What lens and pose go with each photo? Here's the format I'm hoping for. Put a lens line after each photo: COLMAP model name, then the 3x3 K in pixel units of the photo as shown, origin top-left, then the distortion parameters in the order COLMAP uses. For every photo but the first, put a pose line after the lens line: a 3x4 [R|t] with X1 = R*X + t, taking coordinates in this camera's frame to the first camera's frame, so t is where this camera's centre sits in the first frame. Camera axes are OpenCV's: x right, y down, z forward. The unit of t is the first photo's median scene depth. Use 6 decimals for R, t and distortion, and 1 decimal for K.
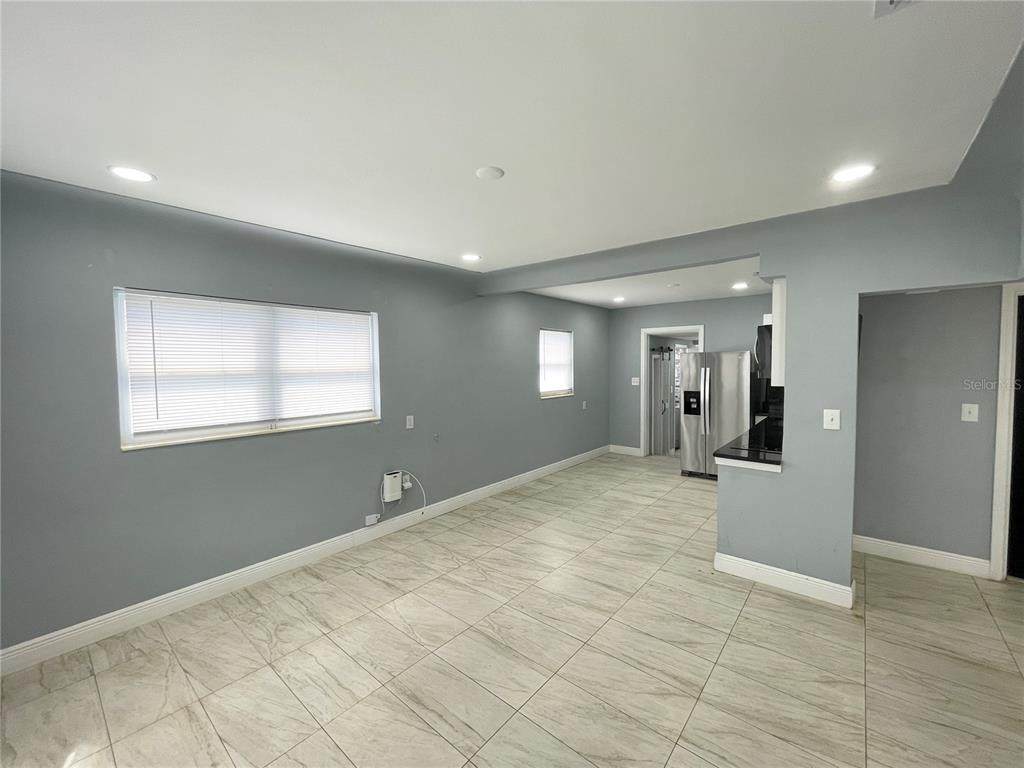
lens RADIAL K [[415.2, 0, 510.2], [0, 415.2, 385.5], [0, 0, 1]] dist [-0.002083, 0.000006]
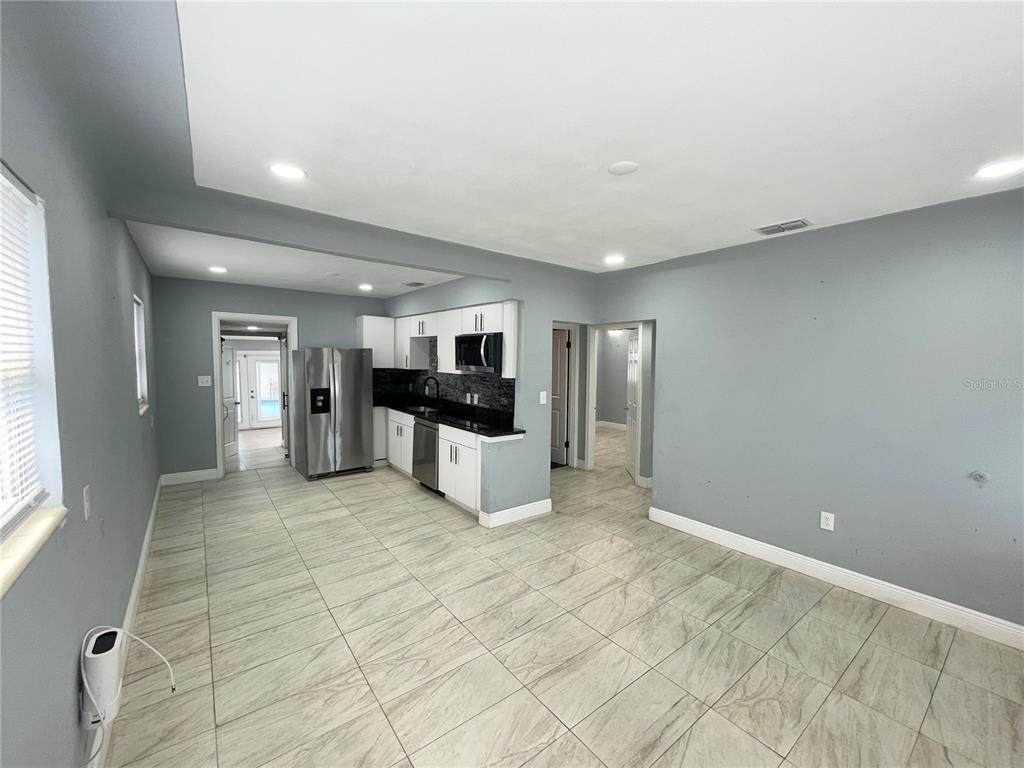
lens RADIAL K [[415.2, 0, 510.2], [0, 415.2, 385.5], [0, 0, 1]] dist [-0.002083, 0.000006]
pose [[0.215409, -0.048745, 0.975307, -0.615809], [0.034760, 0.998503, 0.042227, -0.028102], [-0.975905, 0.024806, 0.216781, 0.602414]]
